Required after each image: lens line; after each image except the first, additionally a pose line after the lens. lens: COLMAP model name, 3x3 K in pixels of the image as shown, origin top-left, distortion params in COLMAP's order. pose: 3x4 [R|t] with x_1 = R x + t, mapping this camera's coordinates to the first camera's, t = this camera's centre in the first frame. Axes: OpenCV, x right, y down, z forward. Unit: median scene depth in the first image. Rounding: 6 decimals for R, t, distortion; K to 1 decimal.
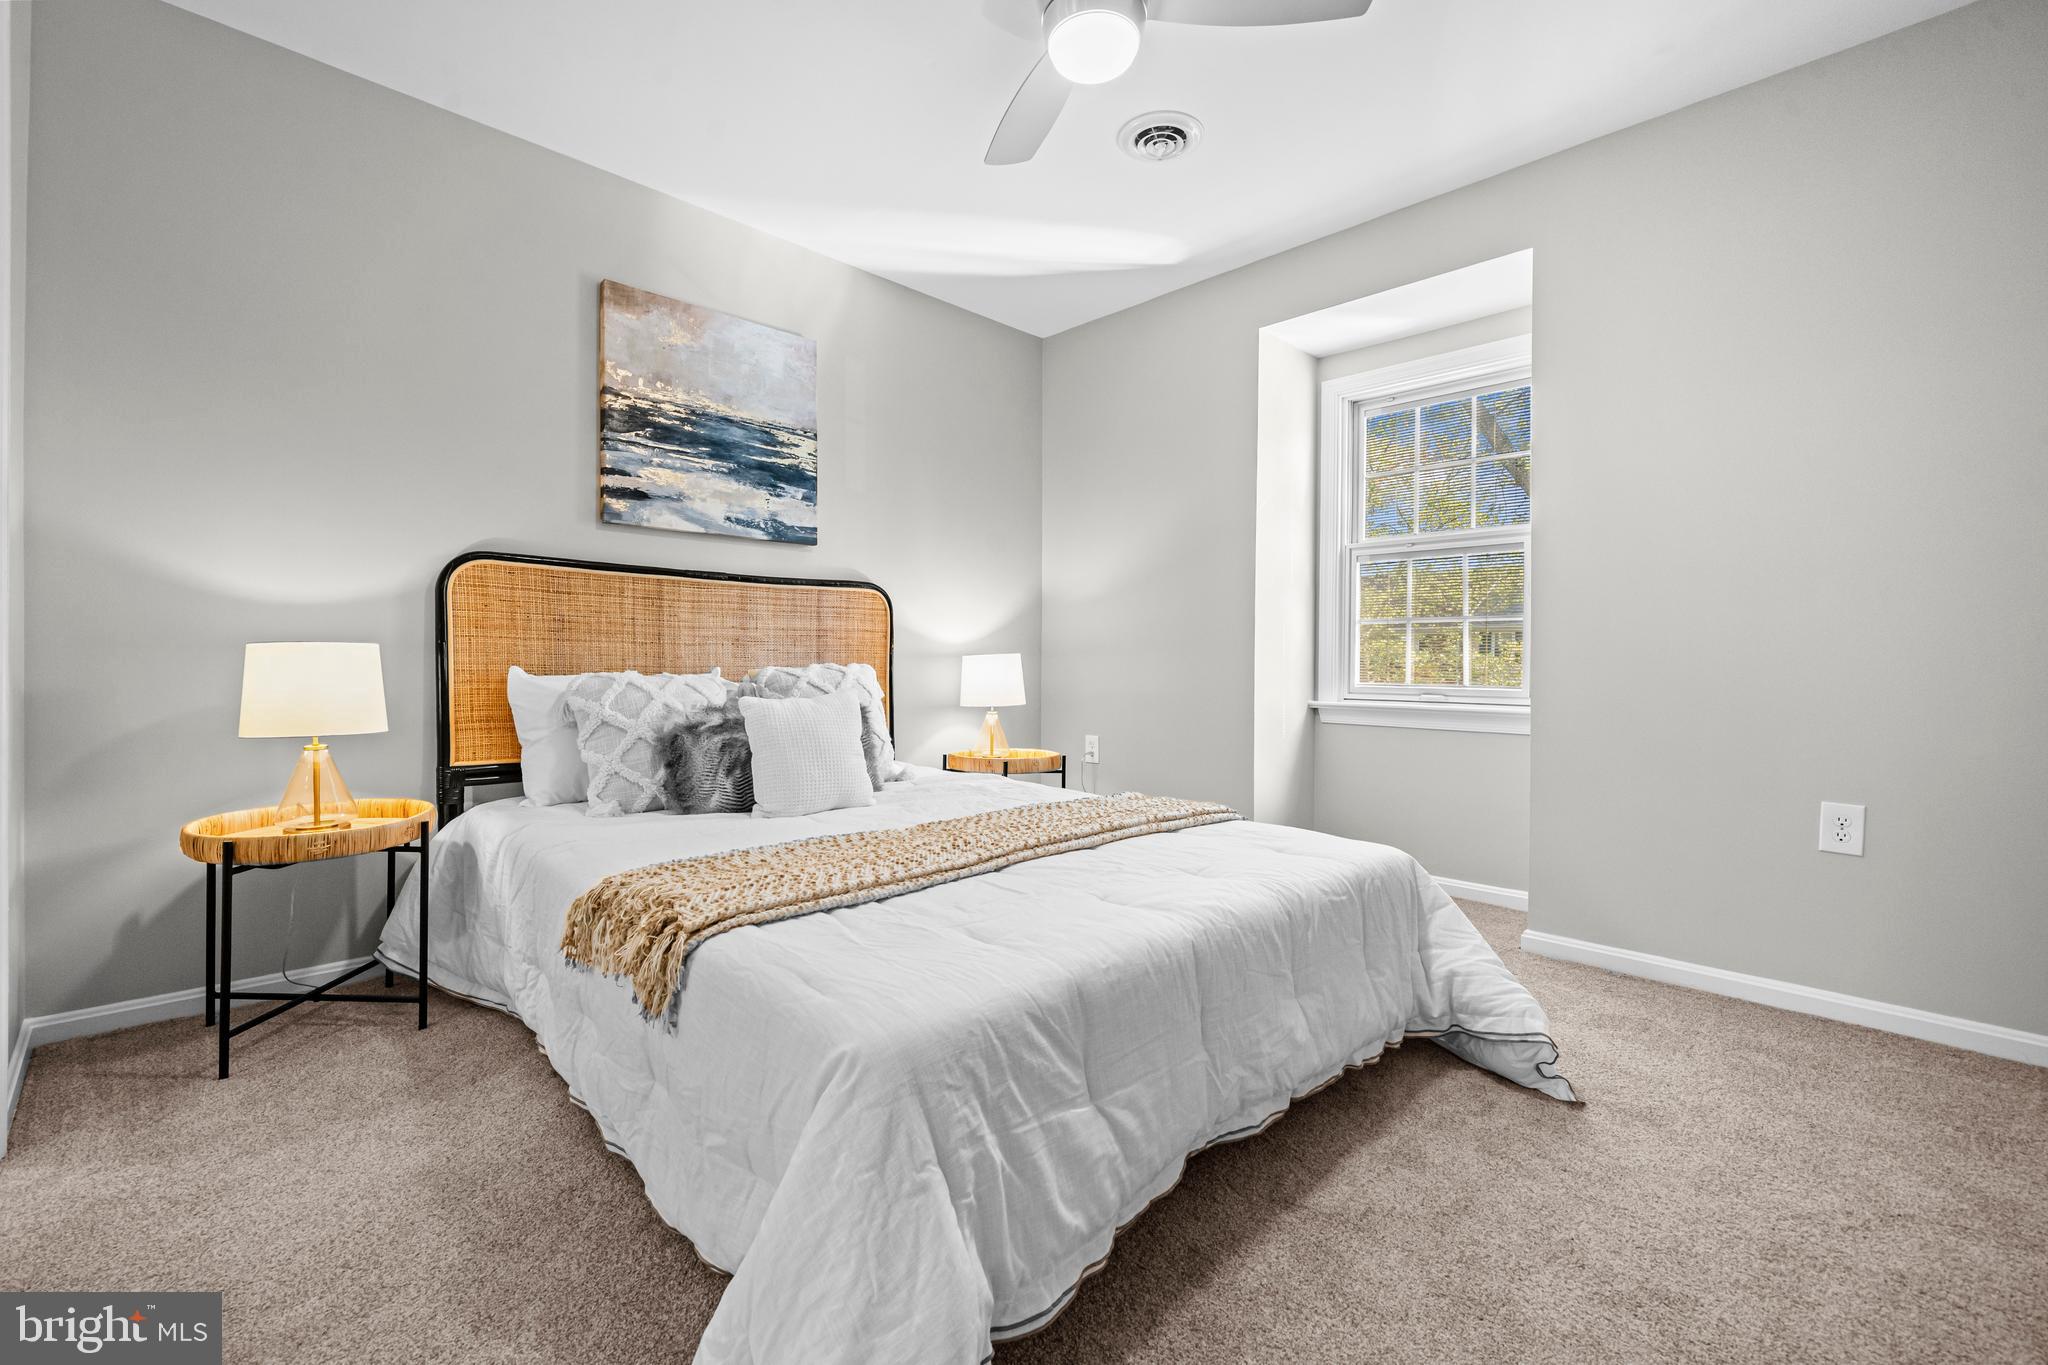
lens RADIAL K [[857.1, 0, 1021.2], [0, 857.1, 668.1], [0, 0, 1]] dist [-0.002628, -0.000248]
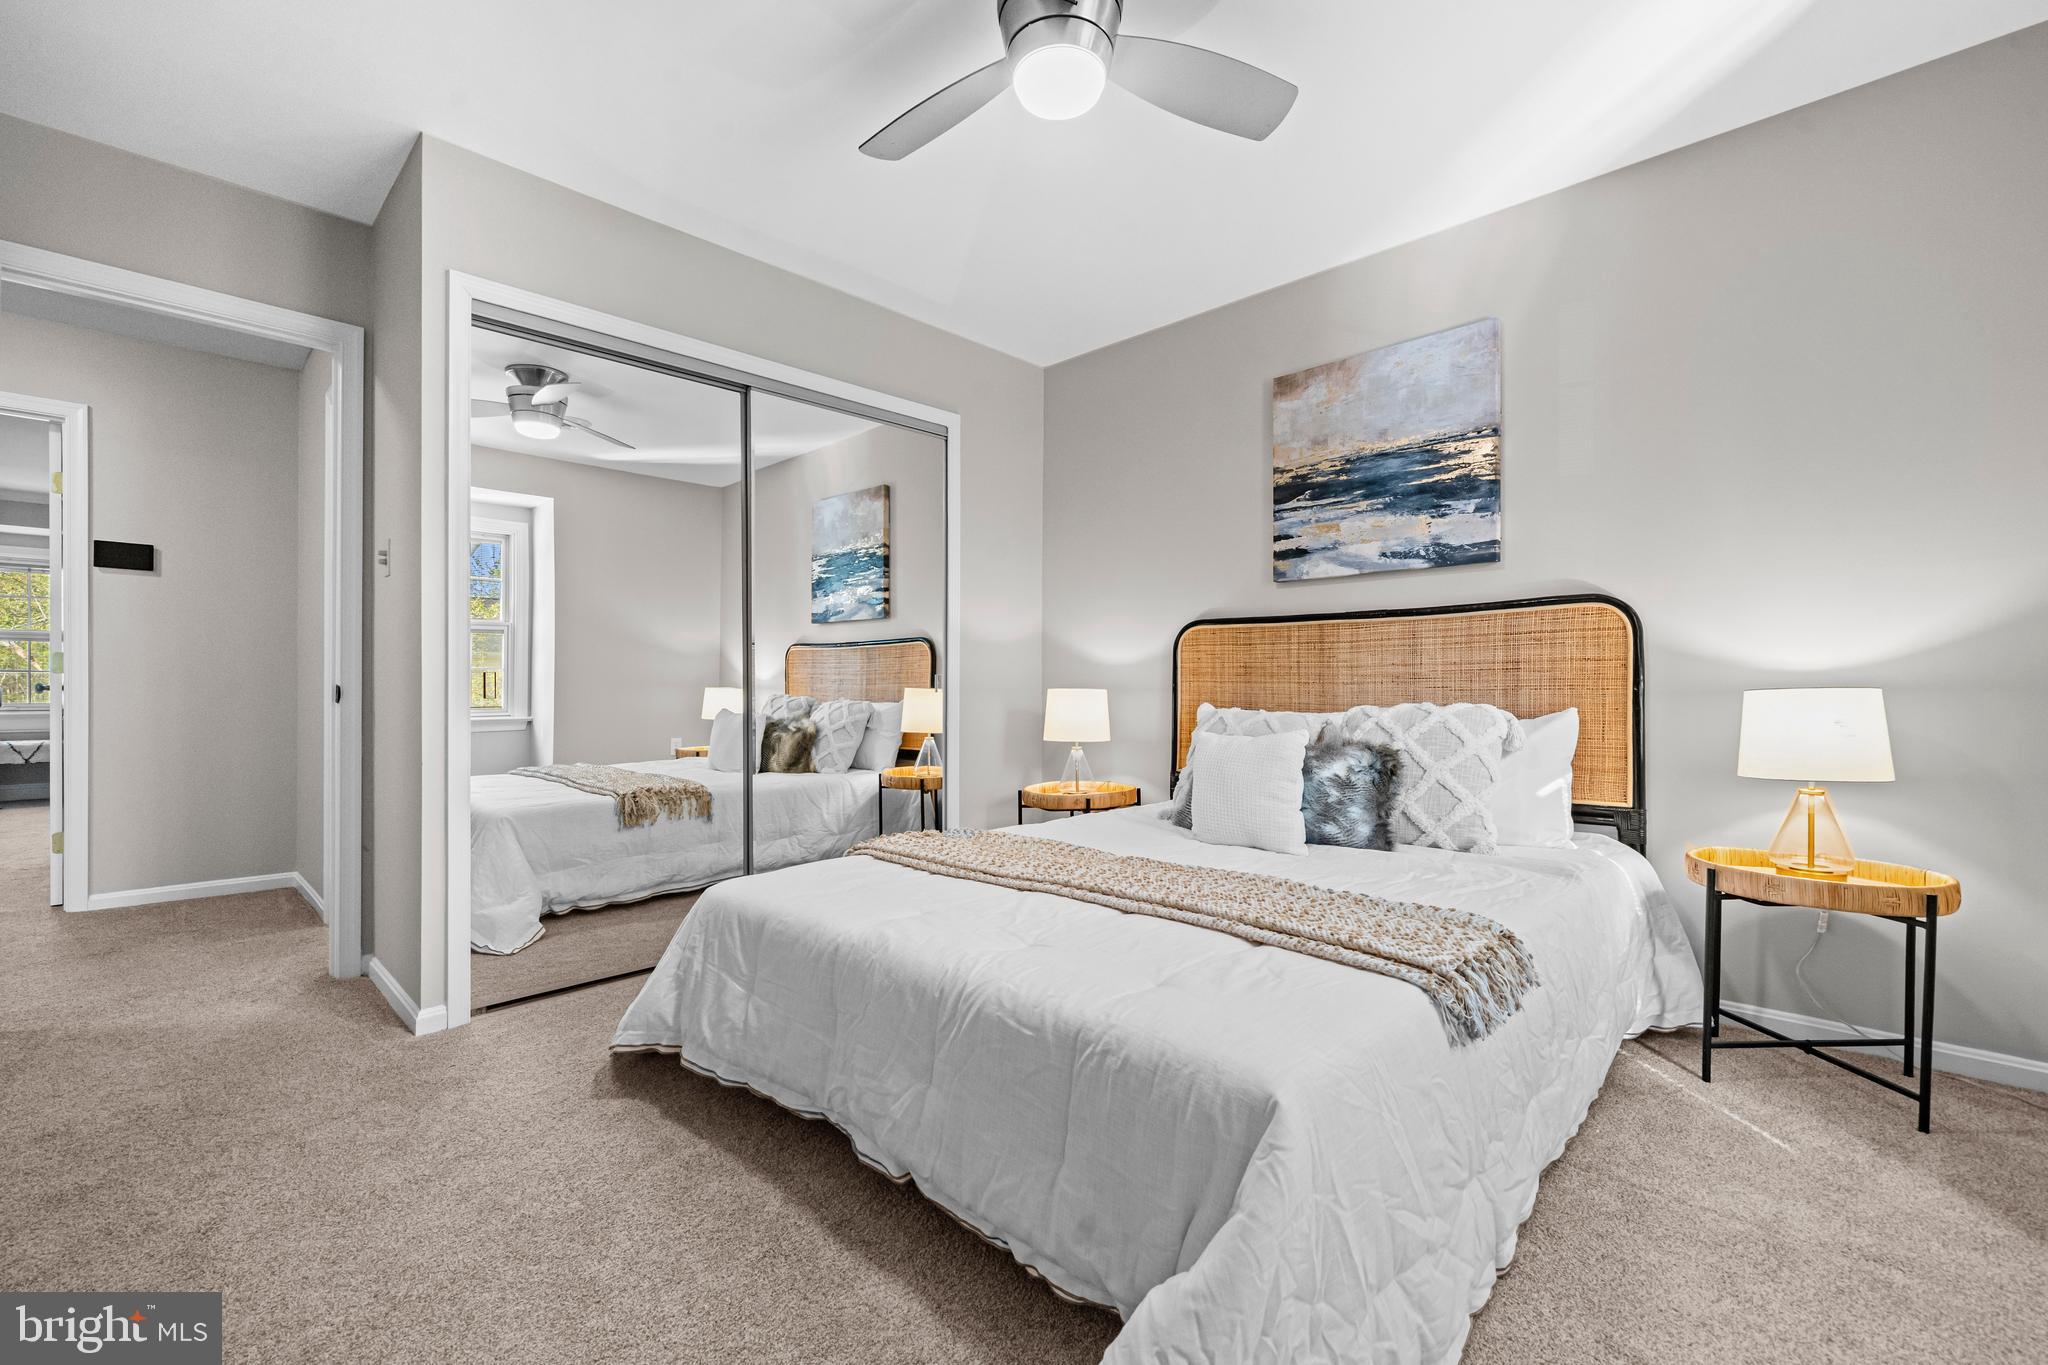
lens RADIAL K [[879.9, 0, 1024.0], [0, 879.9, 682.5], [0, 0, 1]] dist [-0.001004, -0.000057]
pose [[0.030738, -0.012609, -0.999448, 0.658228], [-0.005122, 0.999905, -0.012772, -0.012713], [0.999514, 0.005512, 0.030671, 0.562589]]
